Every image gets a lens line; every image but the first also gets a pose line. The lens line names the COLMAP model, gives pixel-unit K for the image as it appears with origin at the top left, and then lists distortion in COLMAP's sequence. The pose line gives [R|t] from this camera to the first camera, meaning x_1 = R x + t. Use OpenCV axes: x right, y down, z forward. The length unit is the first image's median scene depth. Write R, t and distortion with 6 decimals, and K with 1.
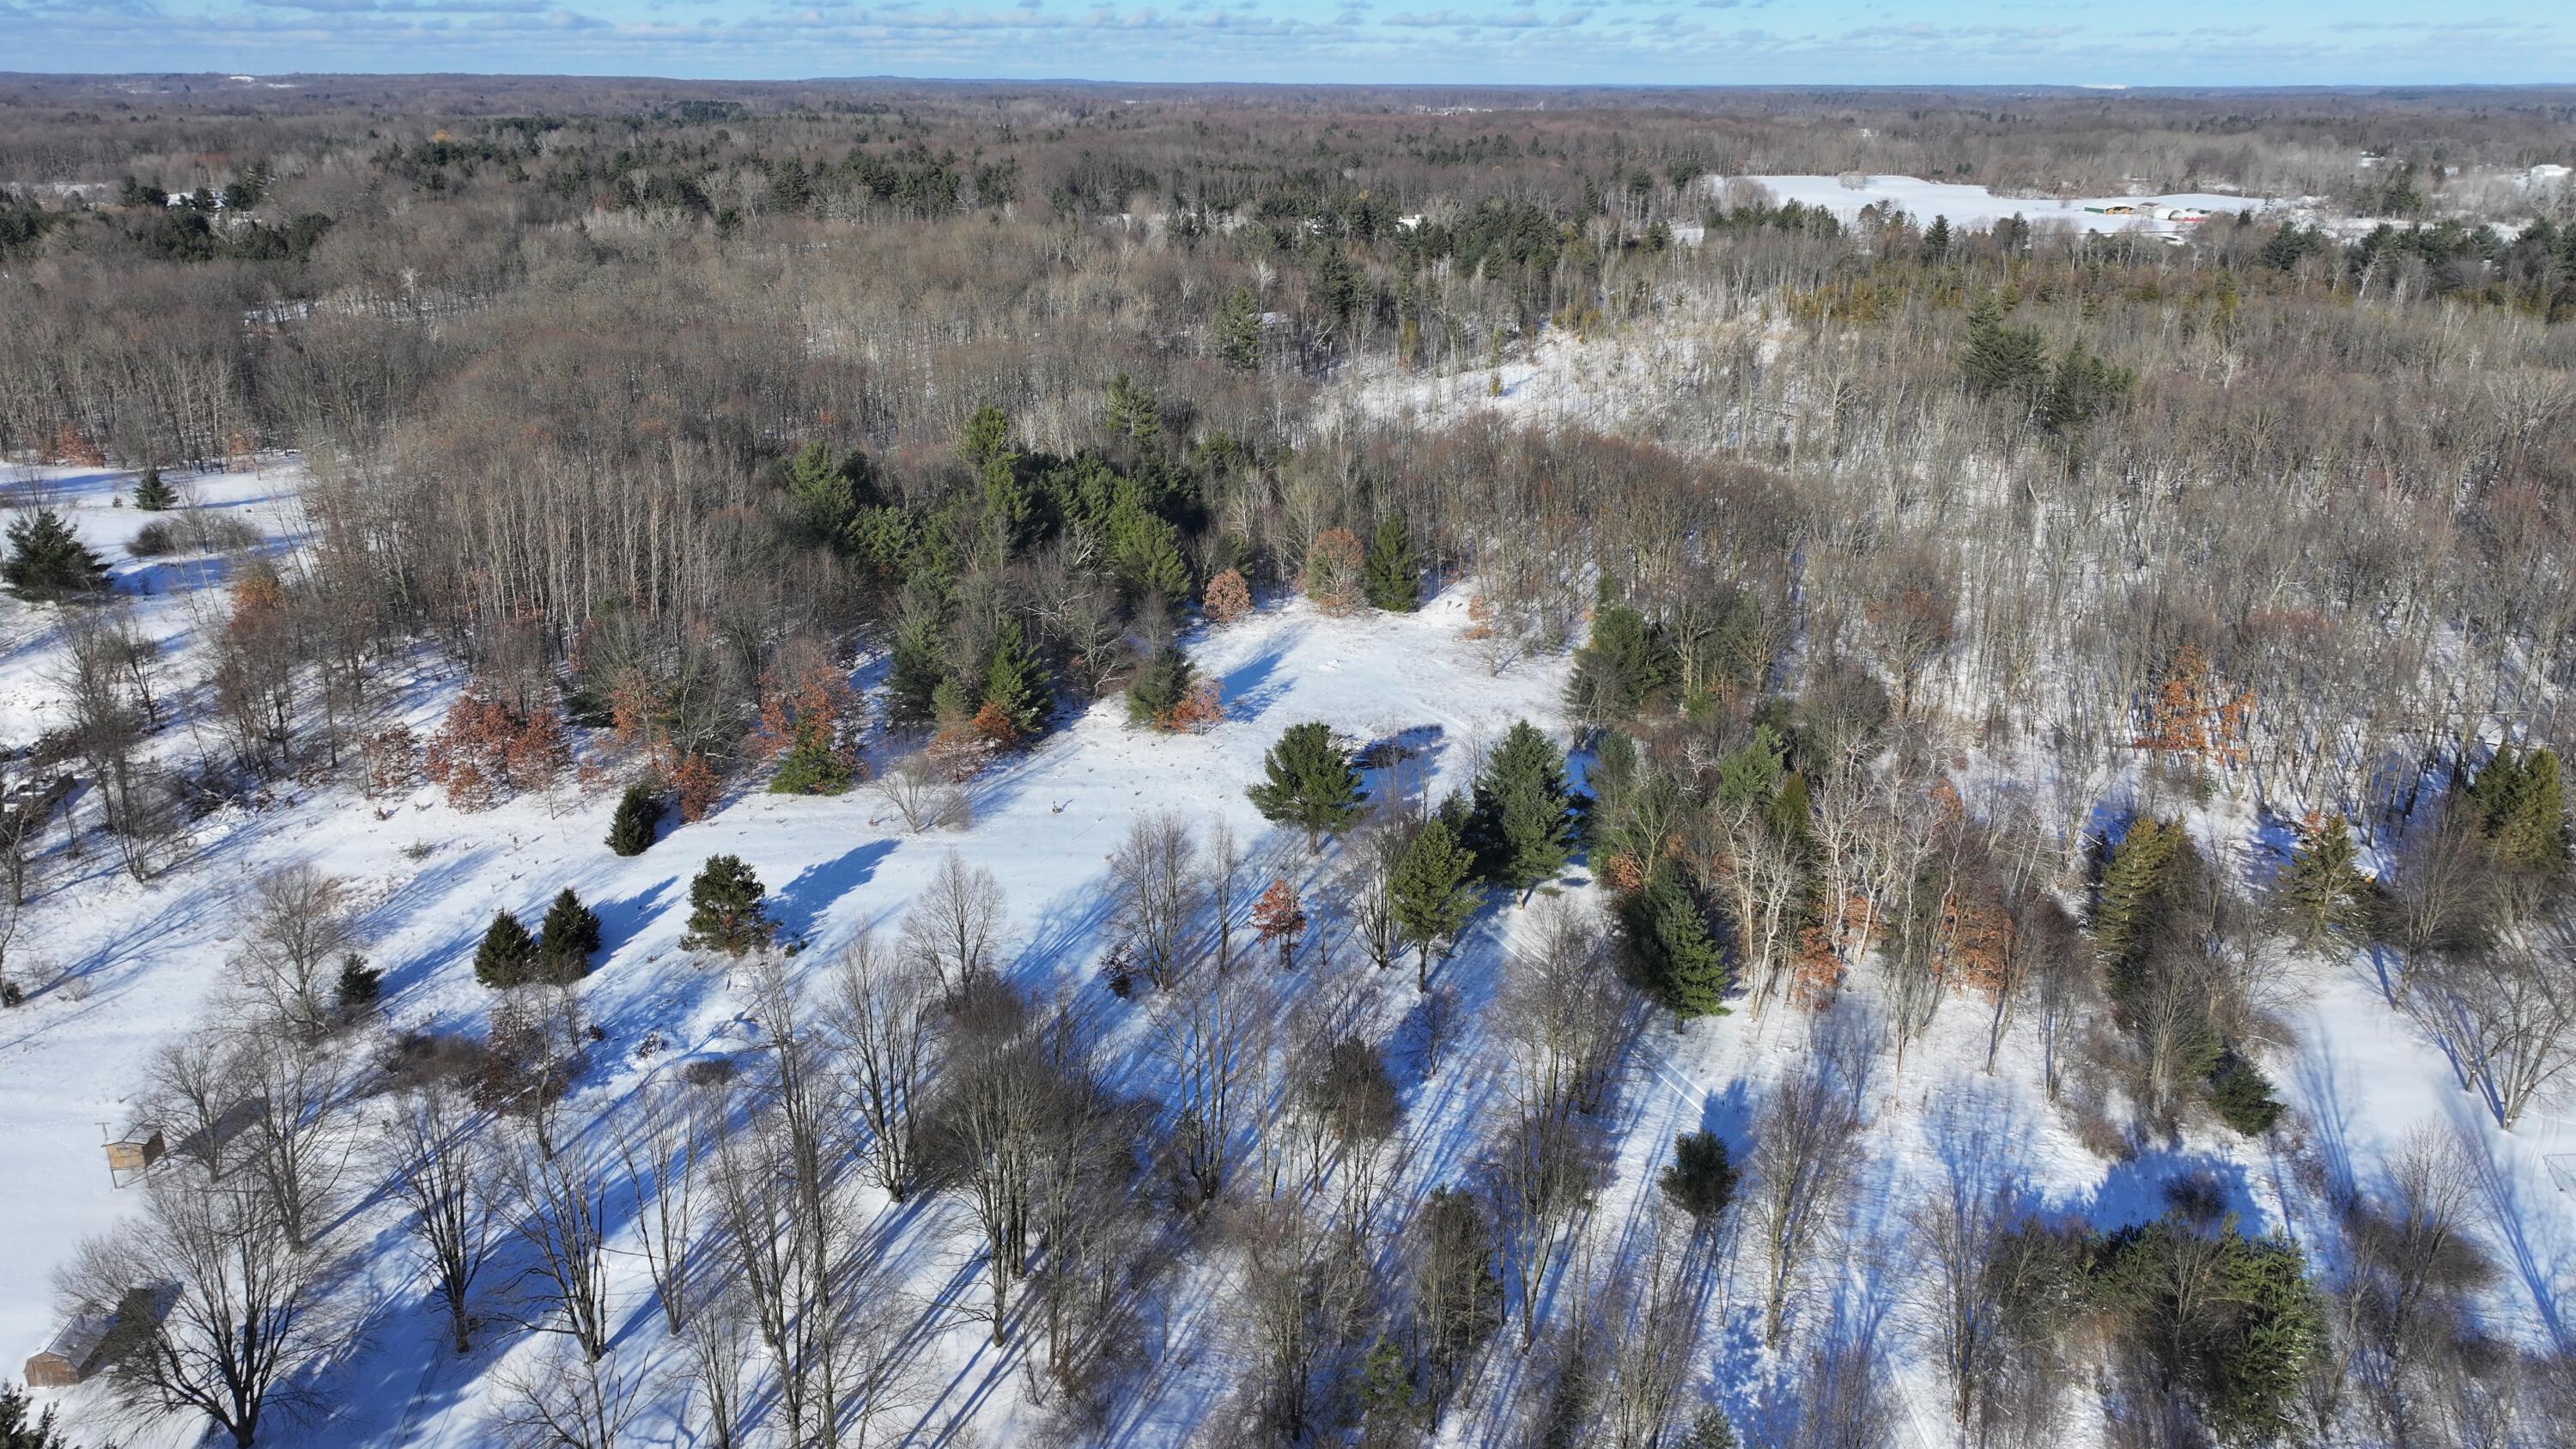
lens RADIAL K [[1796.2, 0, 1292.5], [0, 1796.2, 722.0], [0, 0, 1]] dist [-0.008102, 0.021447]
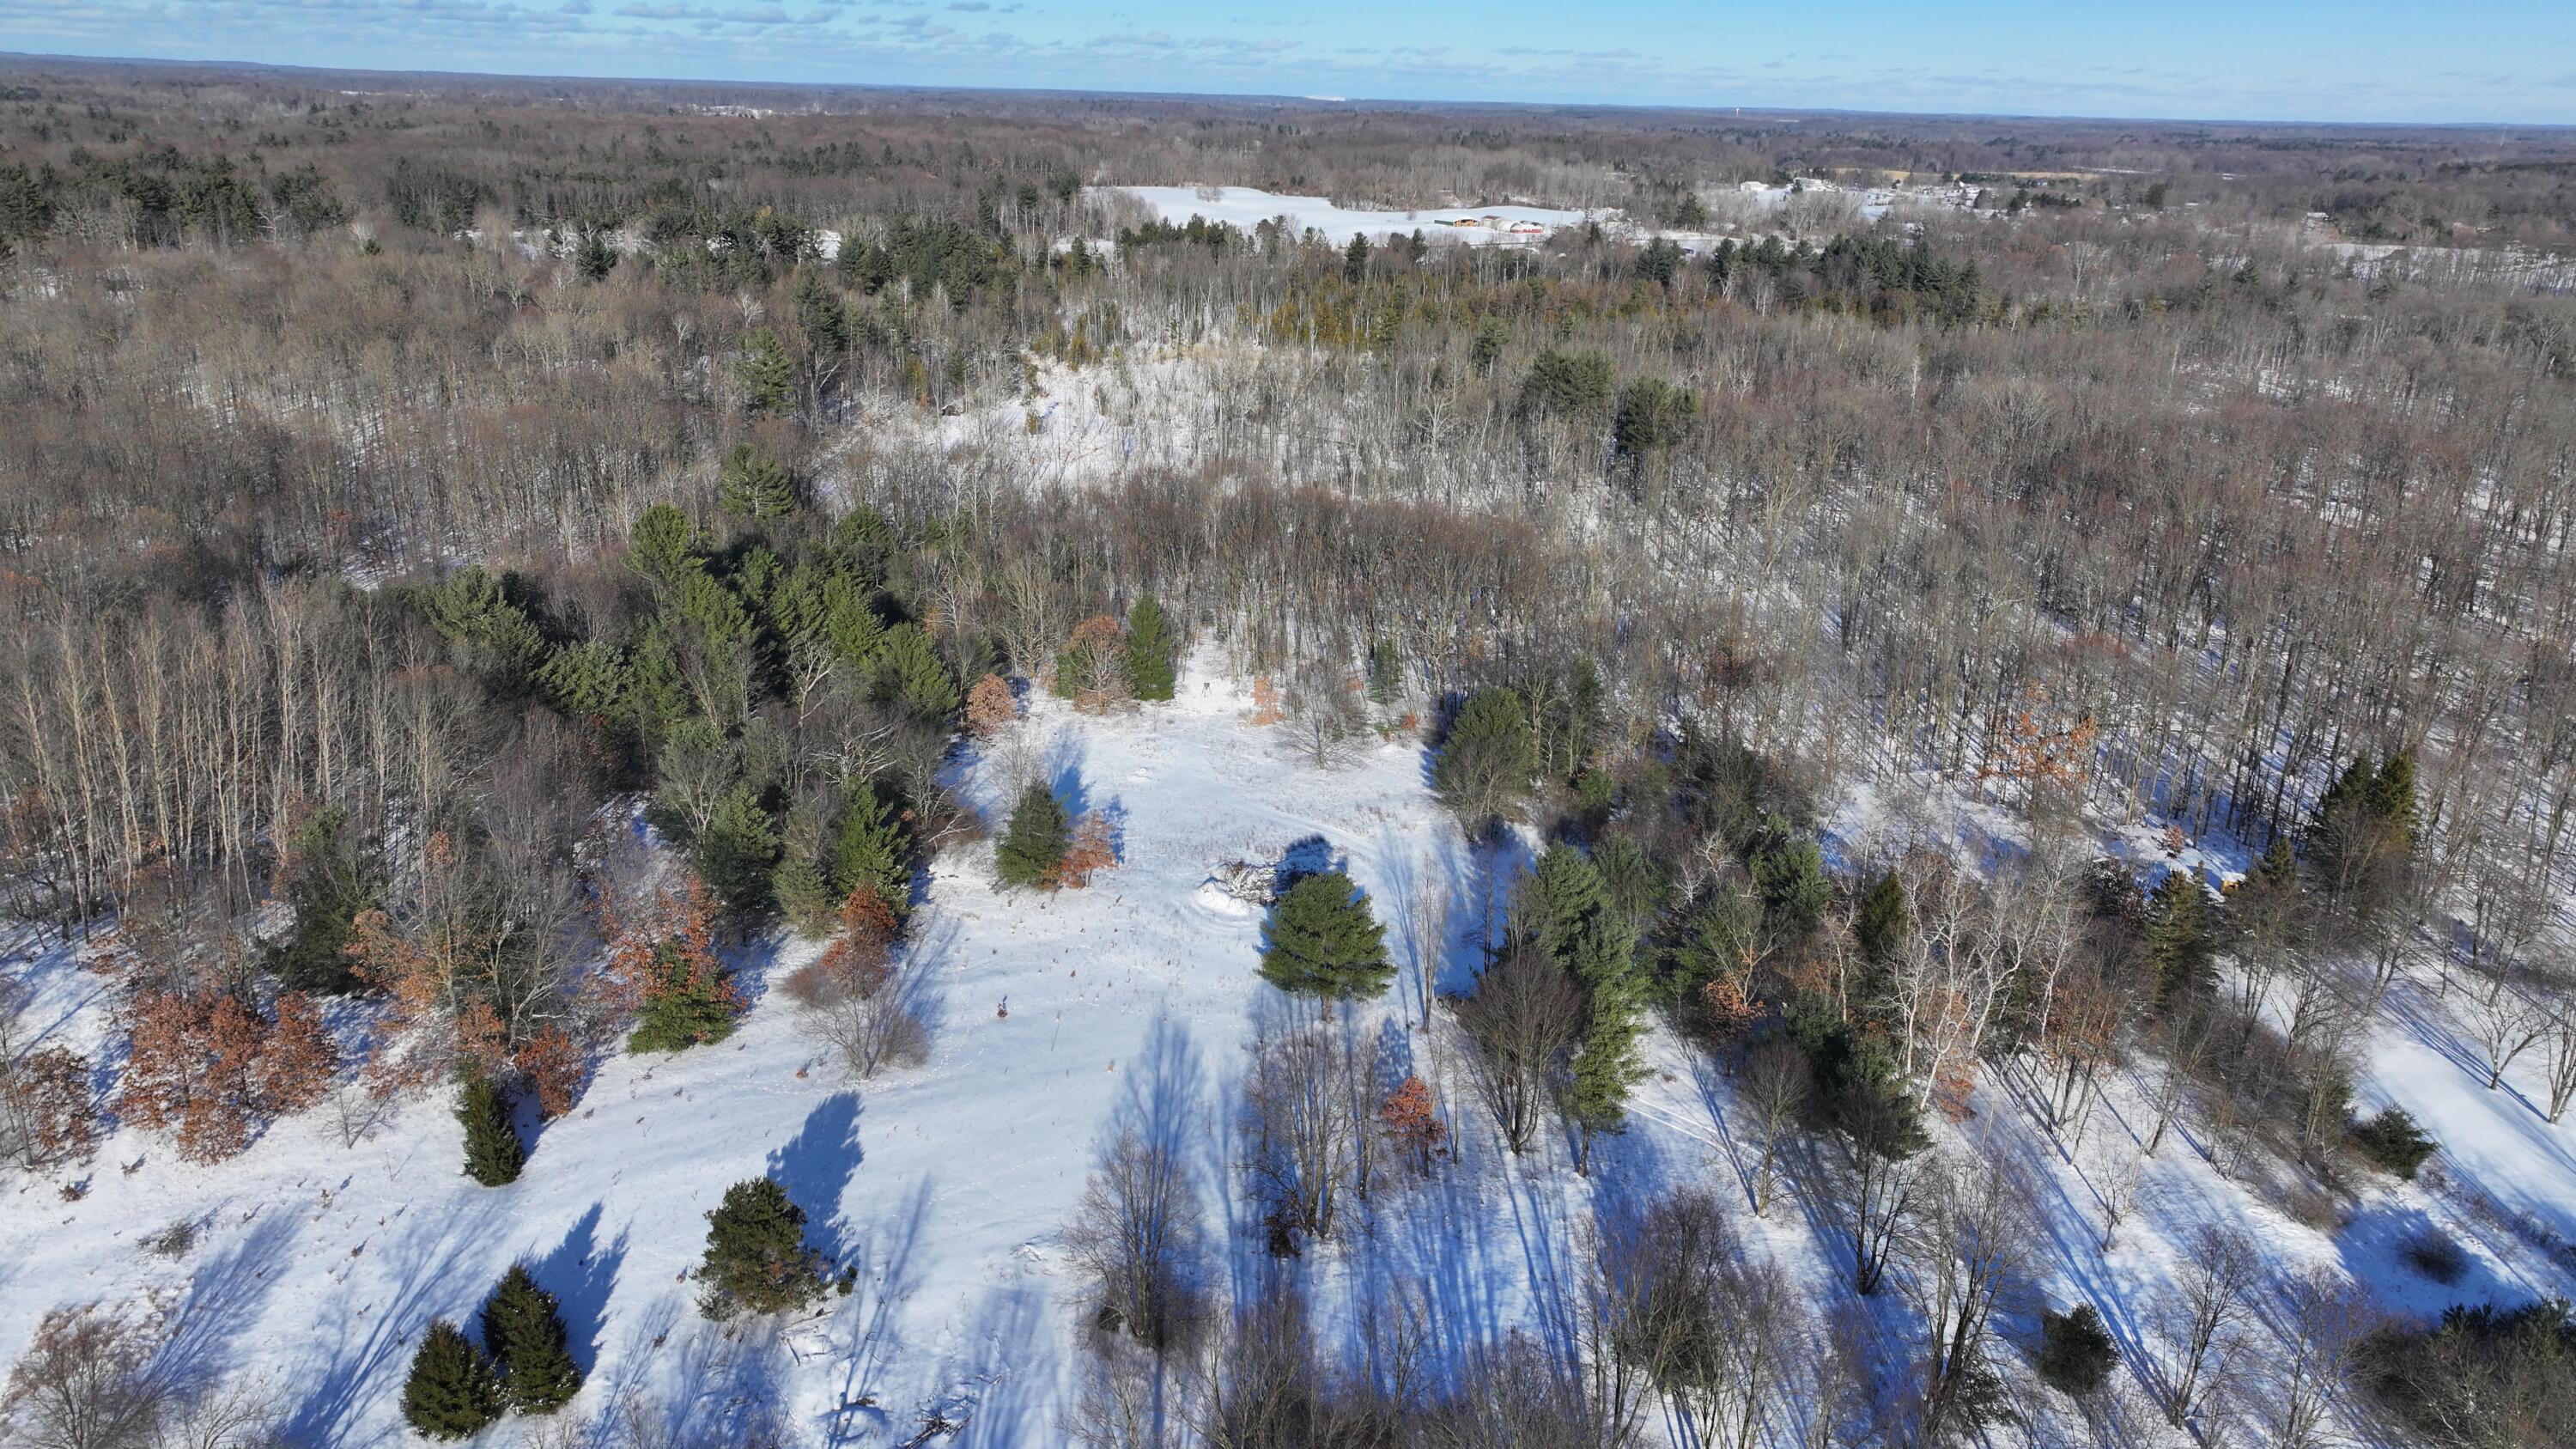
lens RADIAL K [[1796.2, 0, 1290.7], [0, 1796.2, 734.6], [0, 0, 1]] dist [-0.008102, 0.021447]
pose [[0.924799, -0.106809, 0.365154, -0.228342], [0.104690, 0.994174, 0.025659, -0.065803], [-0.365768, 0.014499, 0.930593, 0.142829]]
